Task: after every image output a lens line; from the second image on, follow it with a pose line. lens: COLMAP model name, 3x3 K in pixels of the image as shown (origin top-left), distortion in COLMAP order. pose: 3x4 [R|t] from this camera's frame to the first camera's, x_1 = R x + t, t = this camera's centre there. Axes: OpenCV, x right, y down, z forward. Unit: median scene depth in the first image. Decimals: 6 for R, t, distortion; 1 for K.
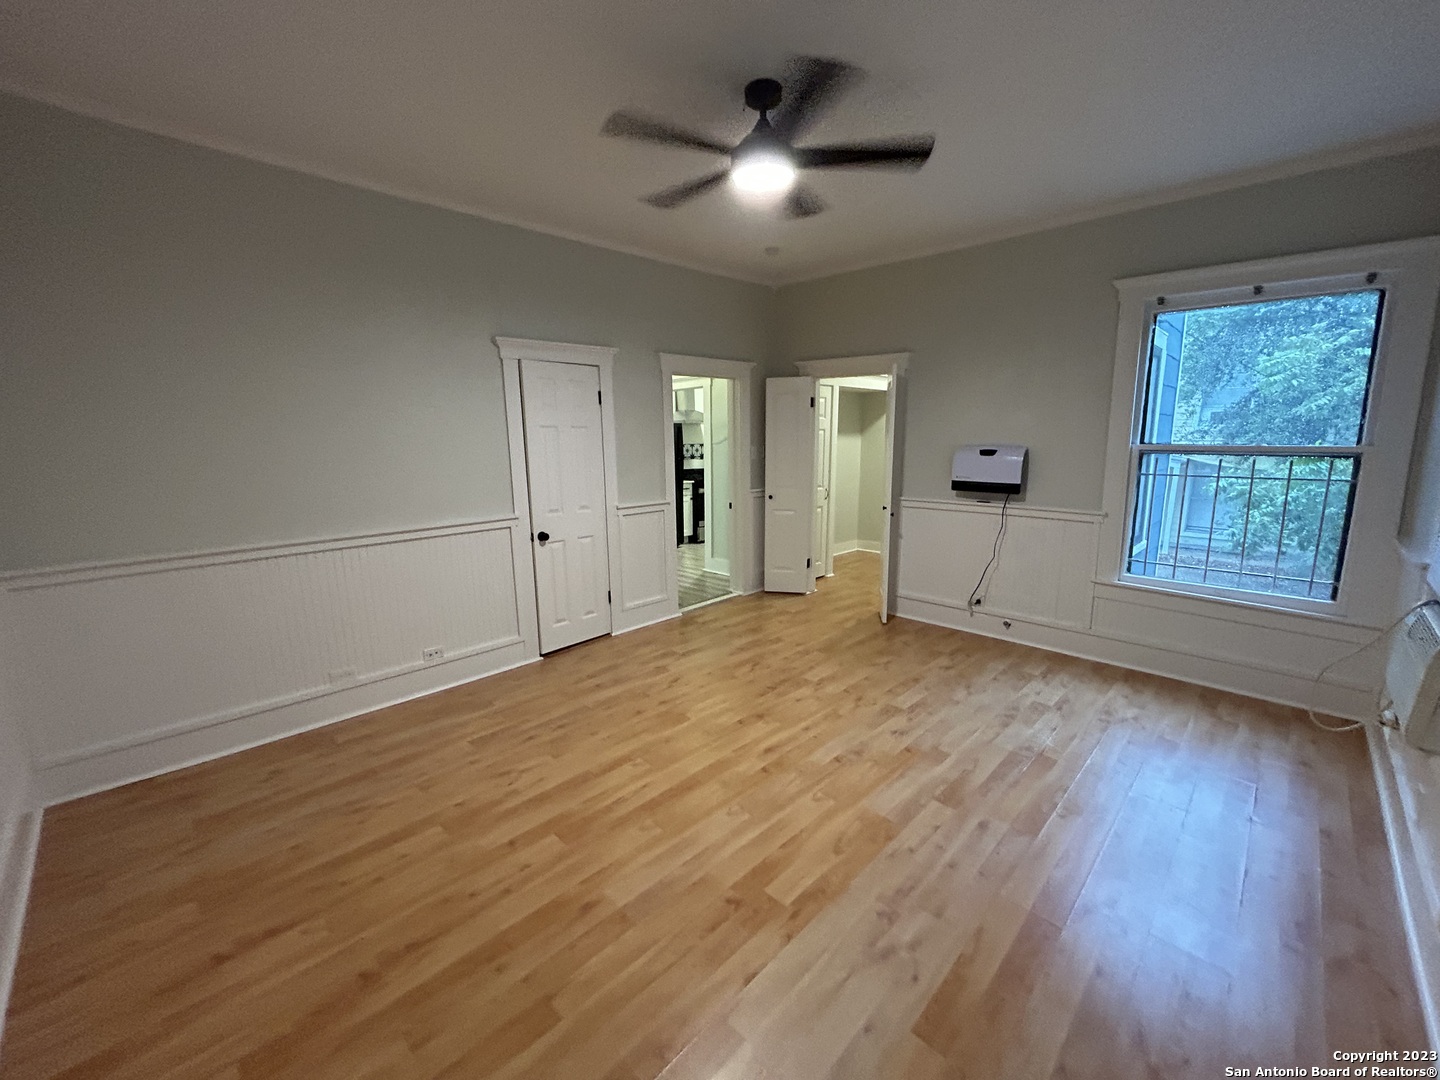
lens RADIAL K [[587.1, 0, 720.9], [0, 587.1, 536.7], [0, 0, 1]] dist [0.003600, 0.000223]
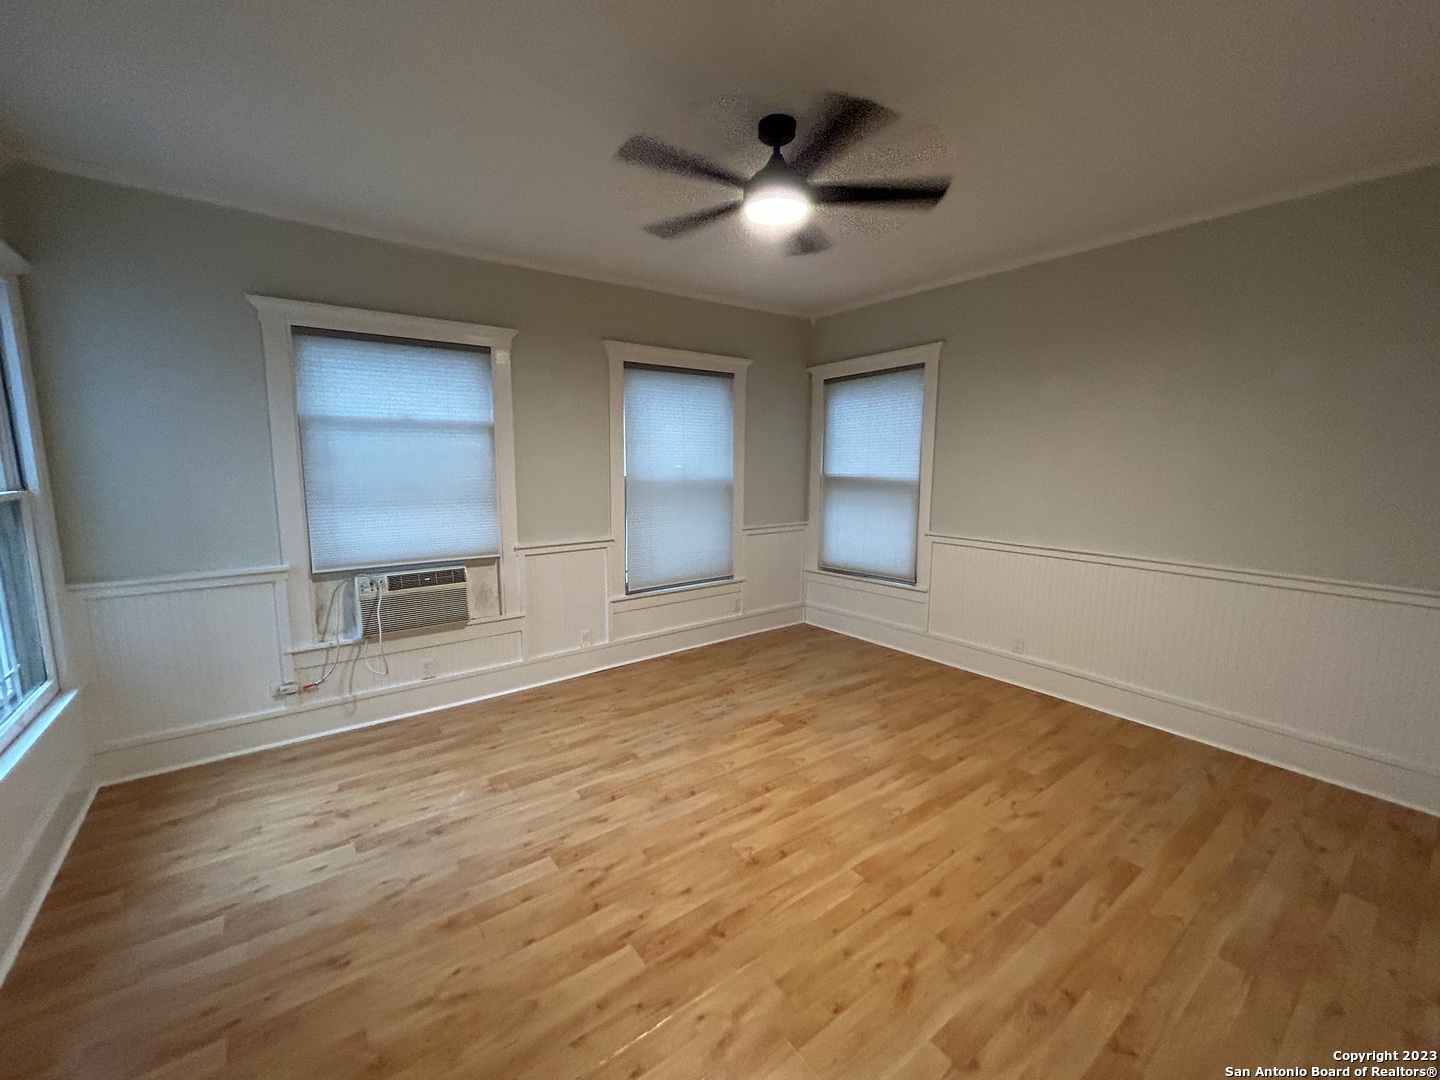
lens RADIAL K [[587.1, 0, 720.9], [0, 587.1, 536.7], [0, 0, 1]] dist [0.003600, 0.000223]
pose [[-0.989186, -0.014468, 0.145950, 0.010167], [0.030267, 0.953565, 0.299664, -0.331691], [-0.143508, 0.300841, -0.942815, 1.776446]]
